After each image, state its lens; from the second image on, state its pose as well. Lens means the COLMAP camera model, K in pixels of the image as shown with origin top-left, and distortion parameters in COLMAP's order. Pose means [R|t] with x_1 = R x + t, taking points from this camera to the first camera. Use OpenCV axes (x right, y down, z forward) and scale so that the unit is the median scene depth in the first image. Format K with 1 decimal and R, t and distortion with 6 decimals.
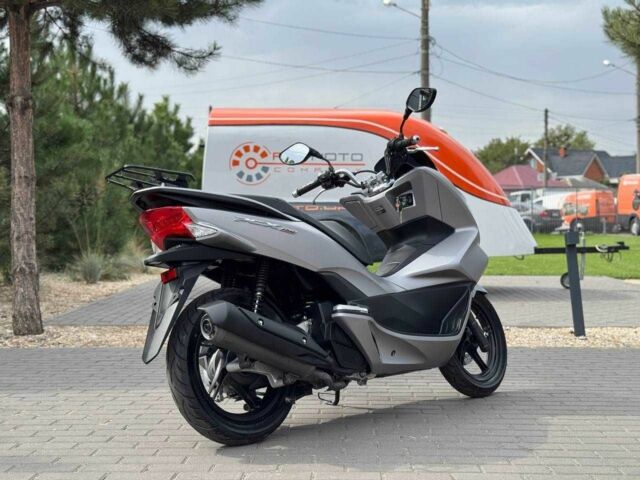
lens RADIAL K [[883.2, 0, 316.9], [0, 883.2, 245.2], [0, 0, 1]] dist [0.125730, 0.000000]
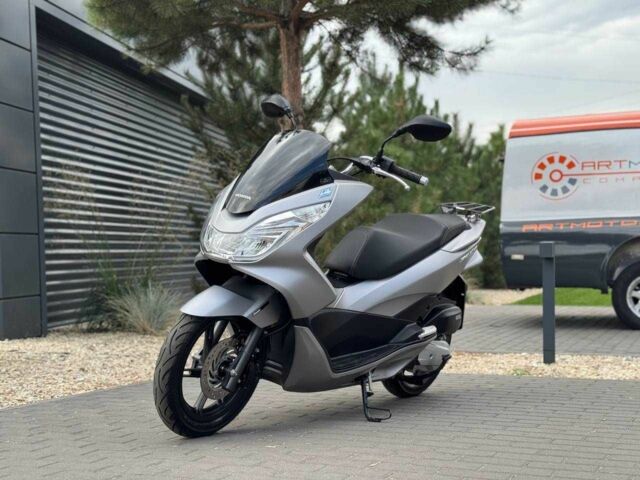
lens RADIAL K [[883.2, 0, 329.7], [0, 883.2, 243.9], [0, 0, 1]] dist [0.125730, 0.000000]
pose [[0.925834, -0.022537, -0.377258, 0.052407], [0.005685, 0.998938, -0.045725, 0.016377], [0.377888, 0.040189, 0.924979, 0.081069]]
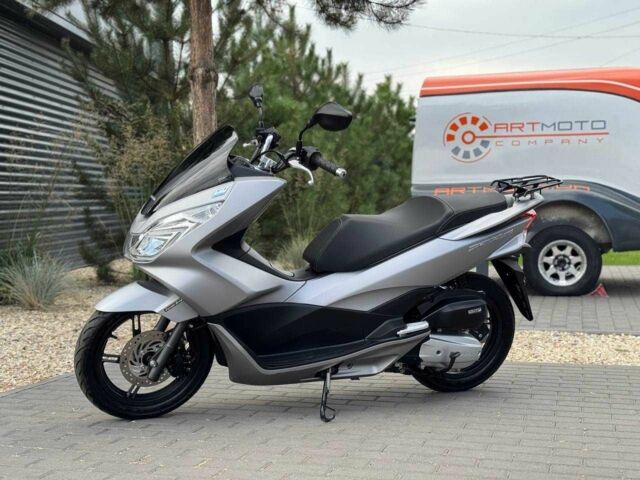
lens RADIAL K [[883.2, 0, 320.0], [0, 883.2, 241.3], [0, 0, 1]] dist [0.125730, 0.000000]
pose [[0.967454, -0.003140, -0.253028, 0.004804], [0.006778, 0.999886, 0.013505, -0.003434], [0.252957, -0.014781, 0.967365, 0.119396]]
